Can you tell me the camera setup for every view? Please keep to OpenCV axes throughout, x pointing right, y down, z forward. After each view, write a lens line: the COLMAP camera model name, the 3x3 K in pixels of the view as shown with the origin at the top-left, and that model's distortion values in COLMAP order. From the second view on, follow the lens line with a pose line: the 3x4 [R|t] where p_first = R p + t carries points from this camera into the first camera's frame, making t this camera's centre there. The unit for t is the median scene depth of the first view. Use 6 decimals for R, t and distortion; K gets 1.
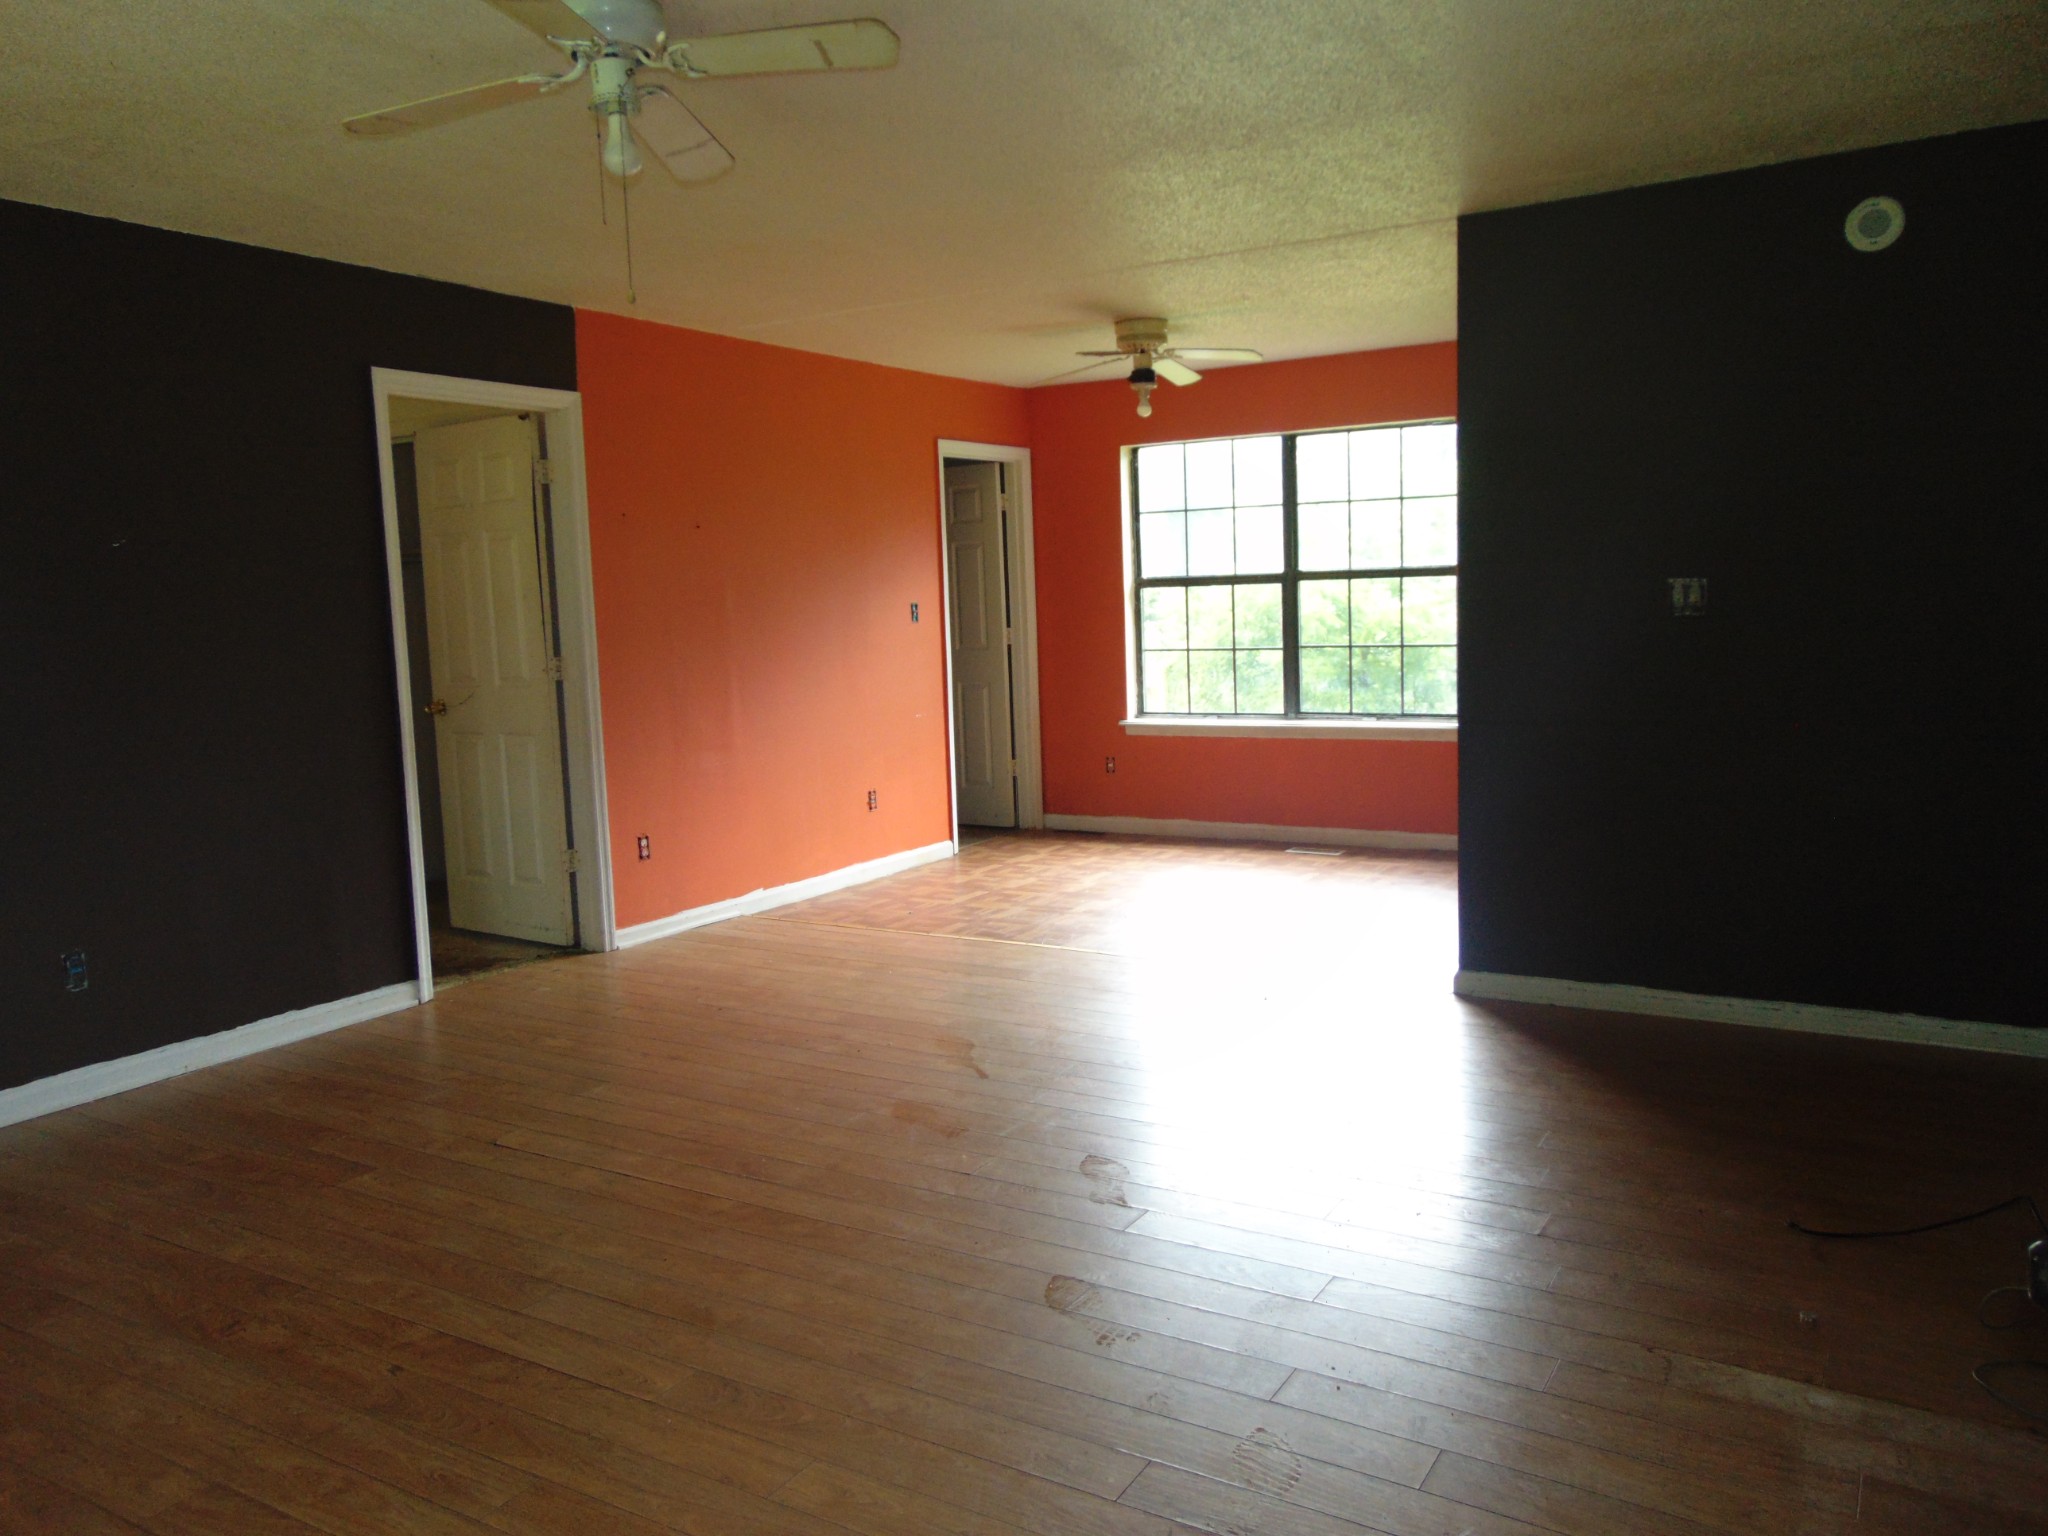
lens RADIAL K [[1671.7, 0, 1022.0], [0, 1671.7, 772.6], [0, 0, 1]] dist [0.011445, 0.004374]
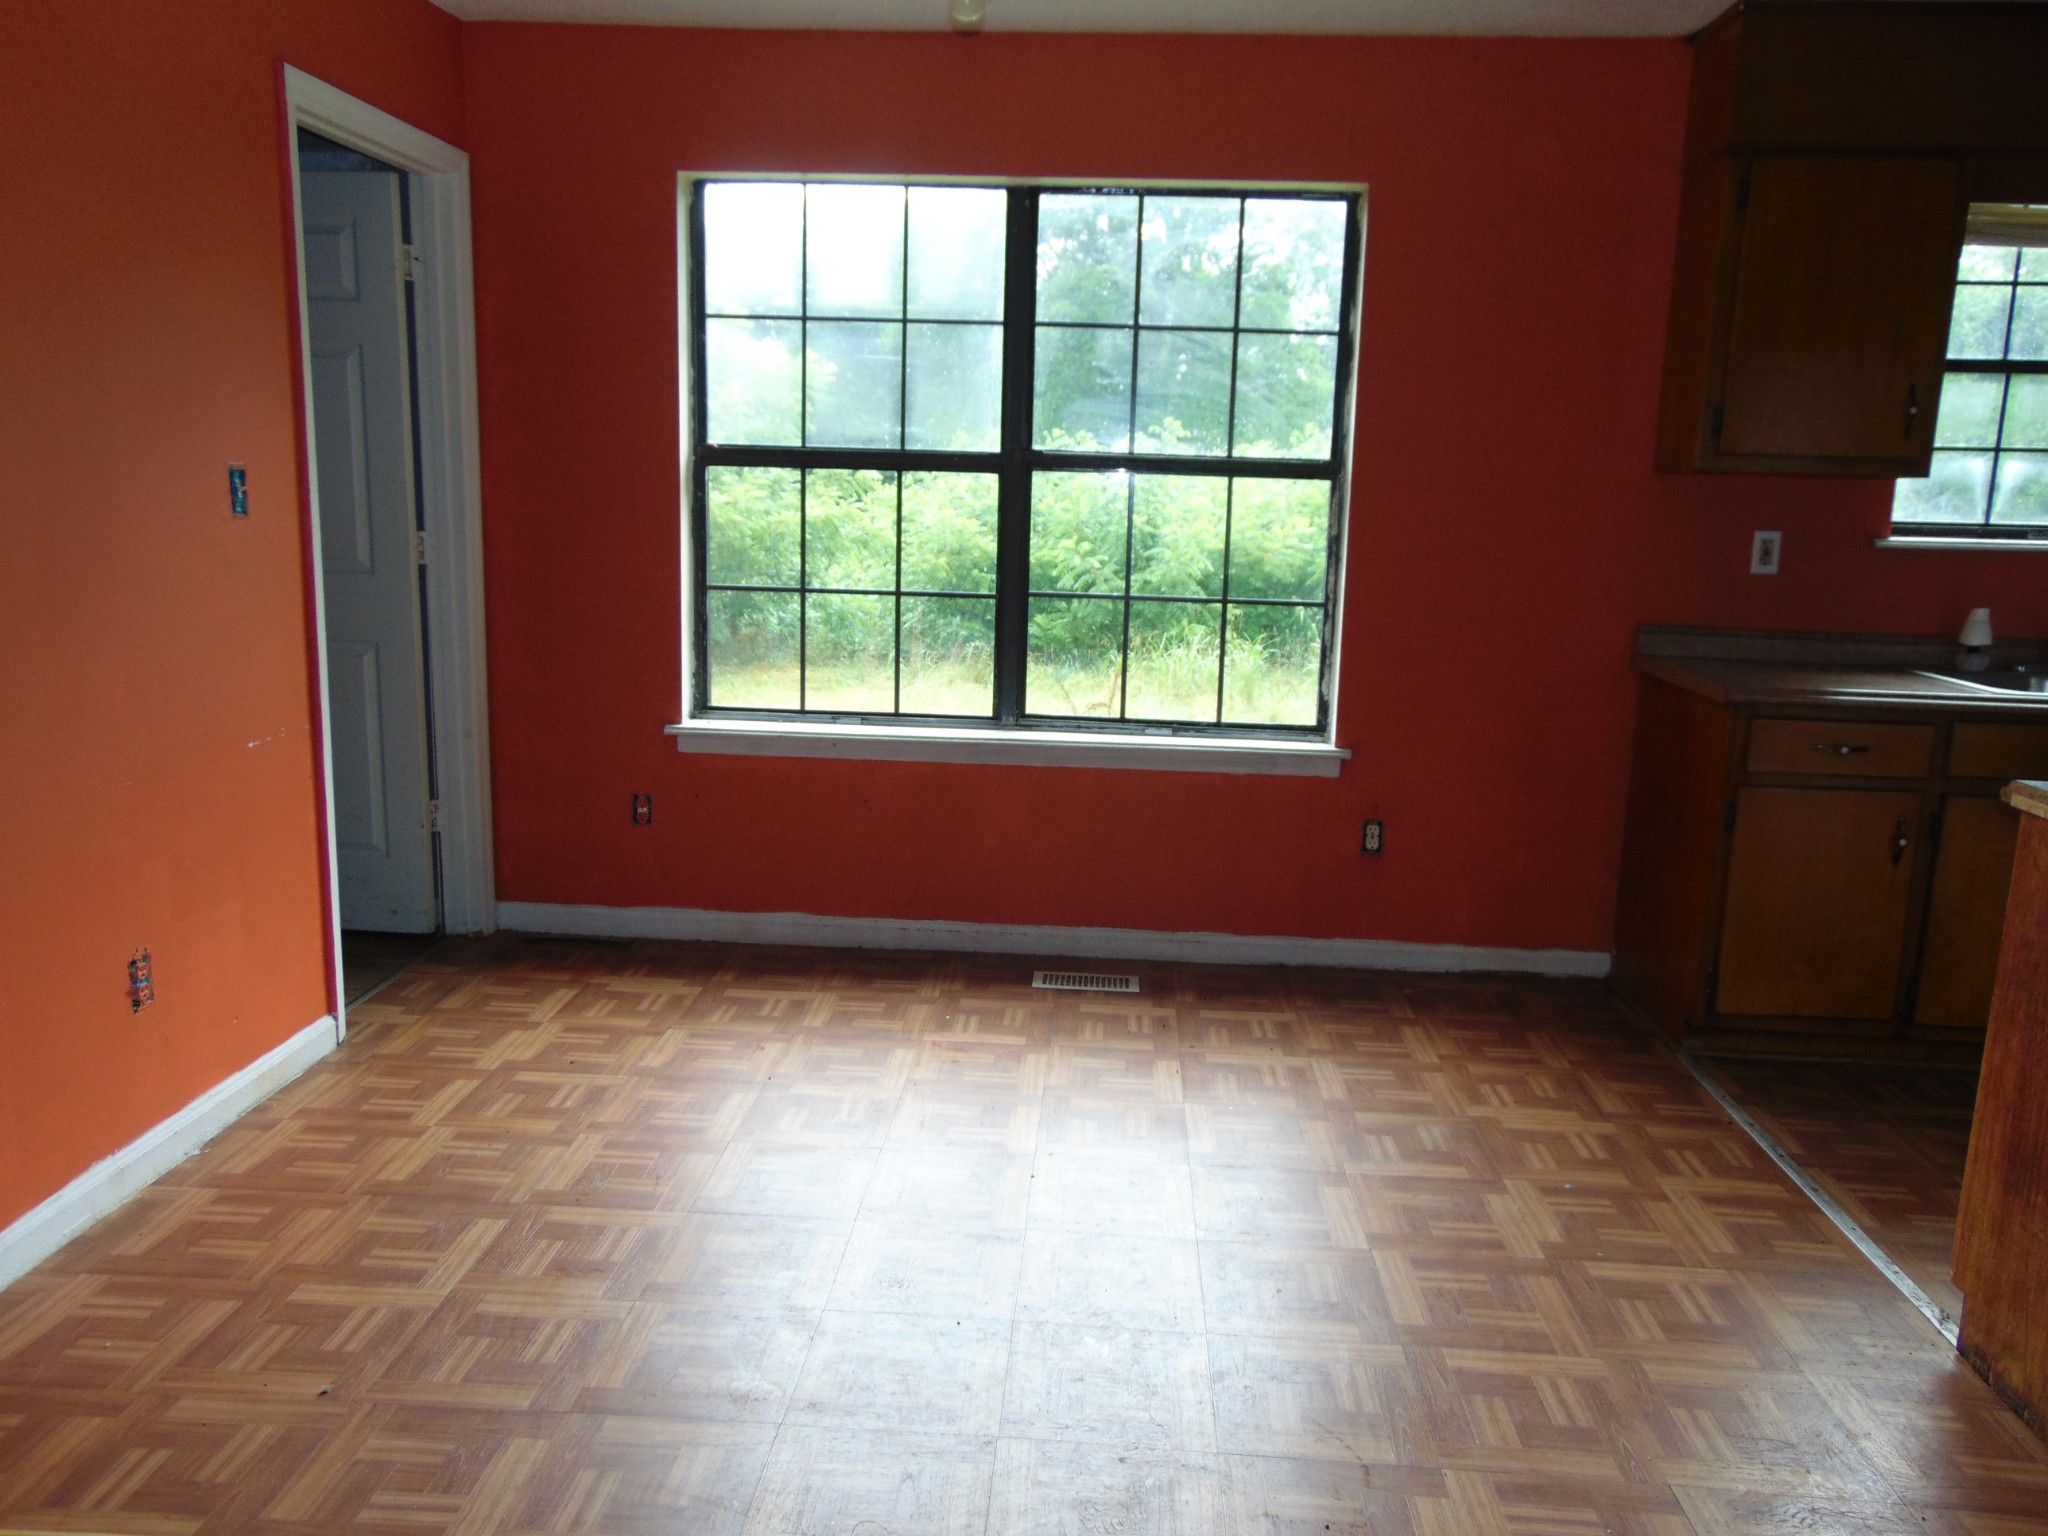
lens RADIAL K [[1542.6, 0, 1018.5], [0, 1542.6, 761.2], [0, 0, 1]] dist [-0.004086, 0.004021]
pose [[0.877966, -0.028697, 0.477861, -0.075462], [-0.005151, 0.997578, 0.069370, -0.055495], [-0.478695, -0.063366, 0.875692, 0.559251]]
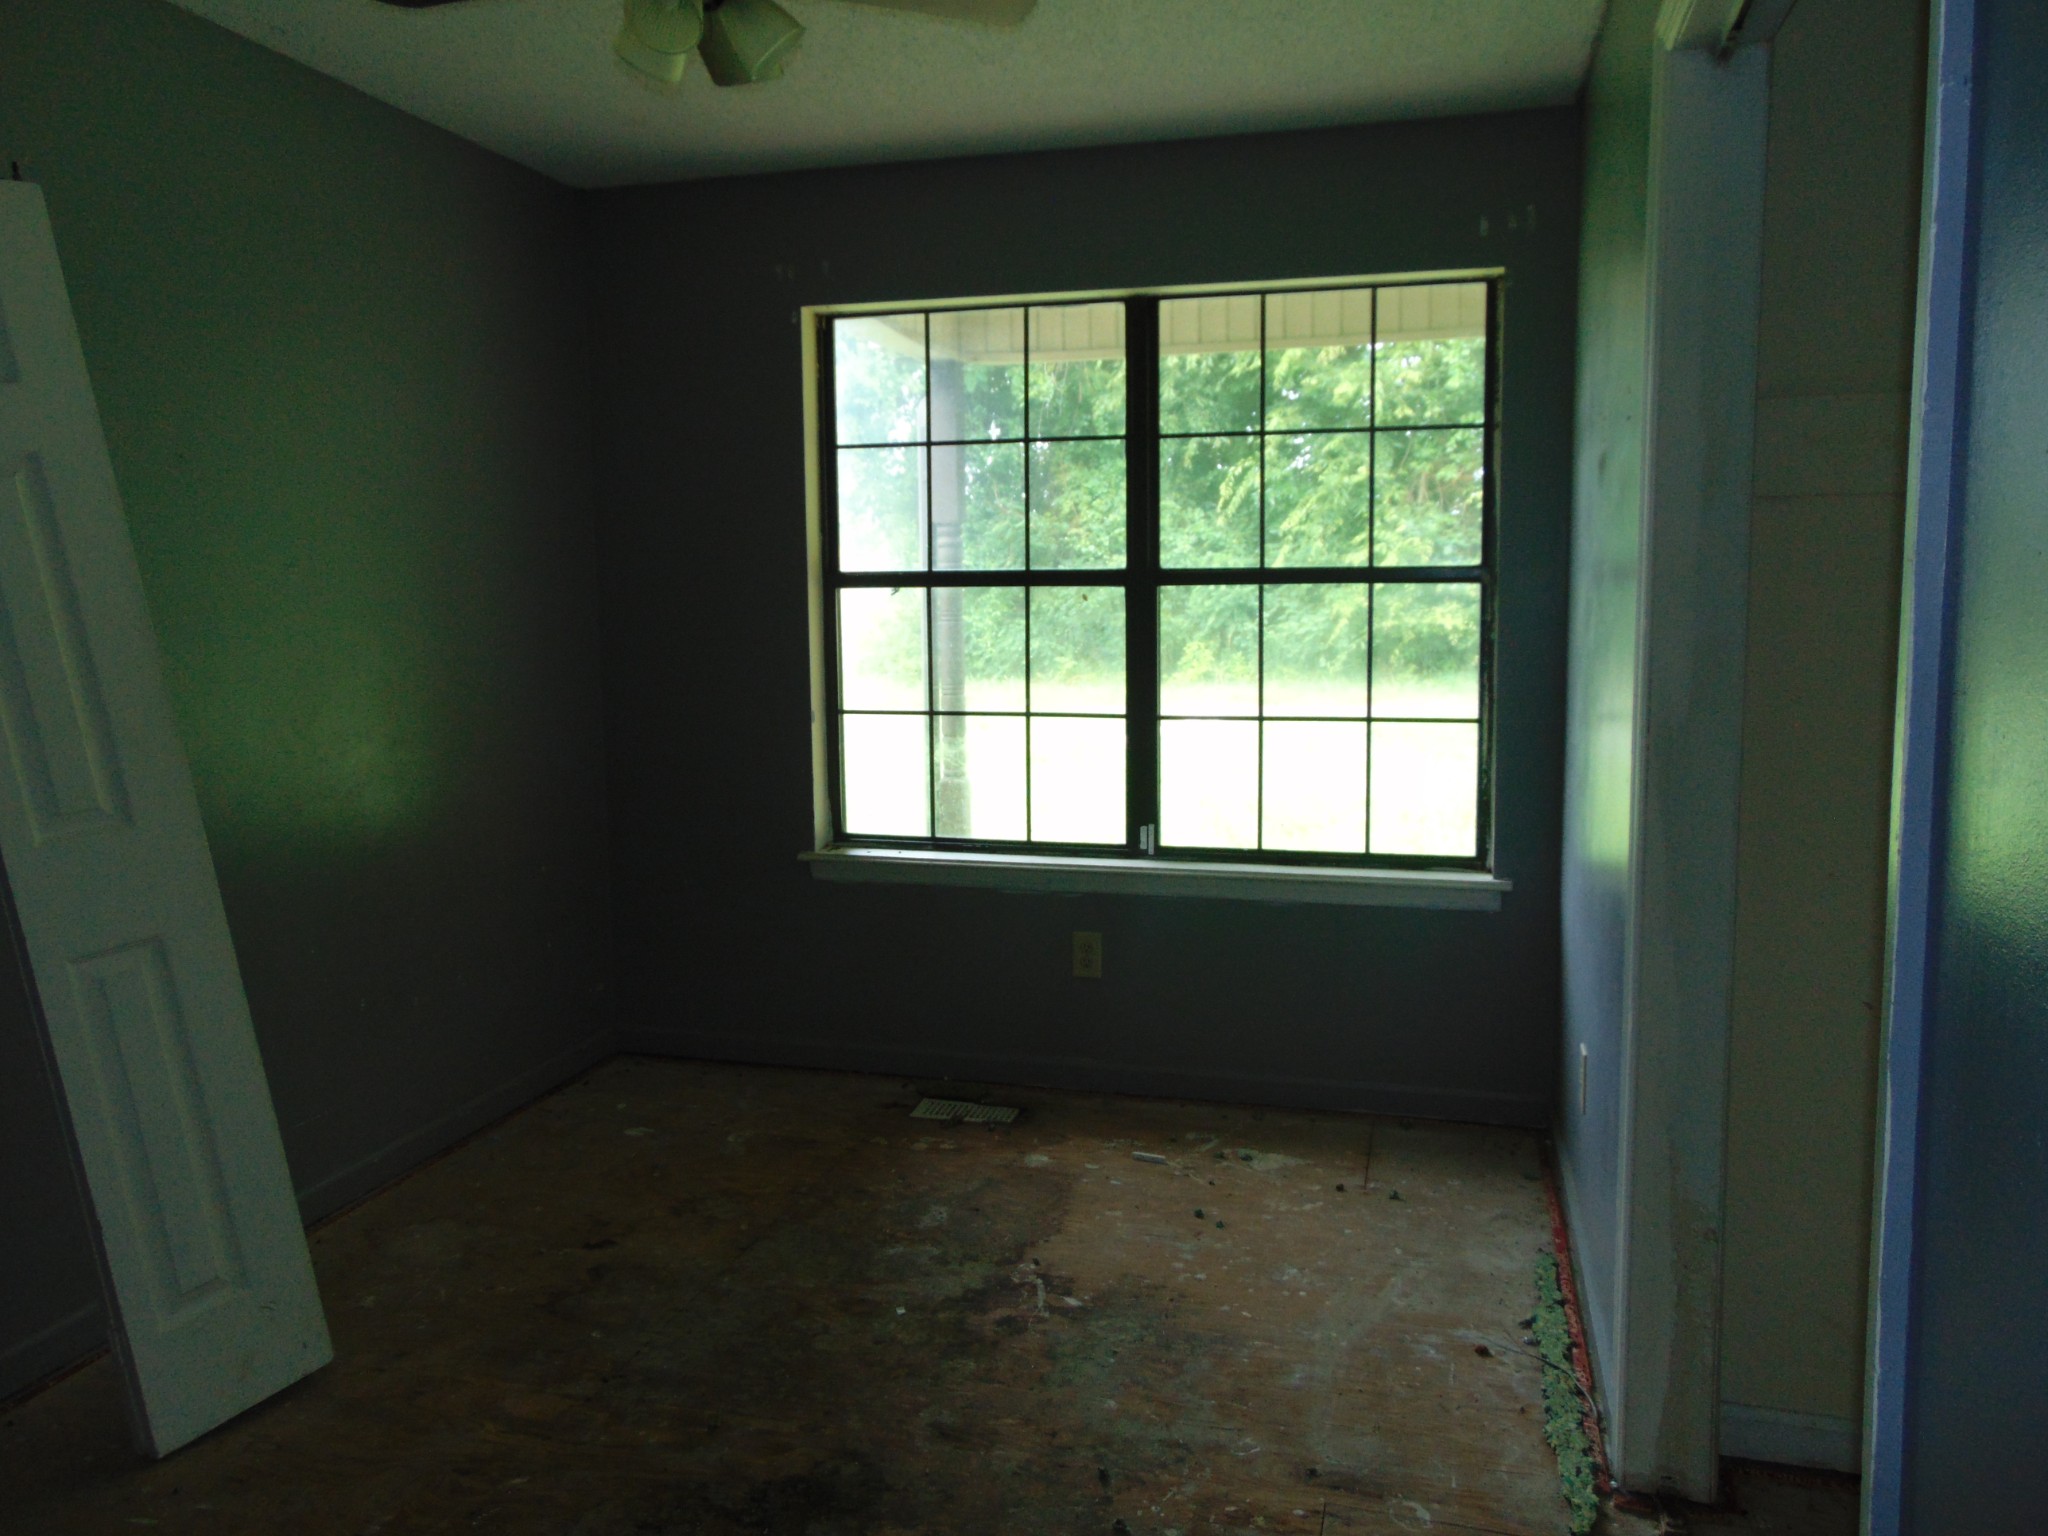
lens RADIAL K [[1671.7, 0, 1035.8], [0, 1671.7, 771.6], [0, 0, 1]] dist [0.011445, 0.004374]
pose [[0.970685, 0.000526, 0.240356, 0.006555], [0.001220, 0.999974, -0.007115, -0.053903], [-0.240353, 0.007199, 0.970659, 0.509698]]
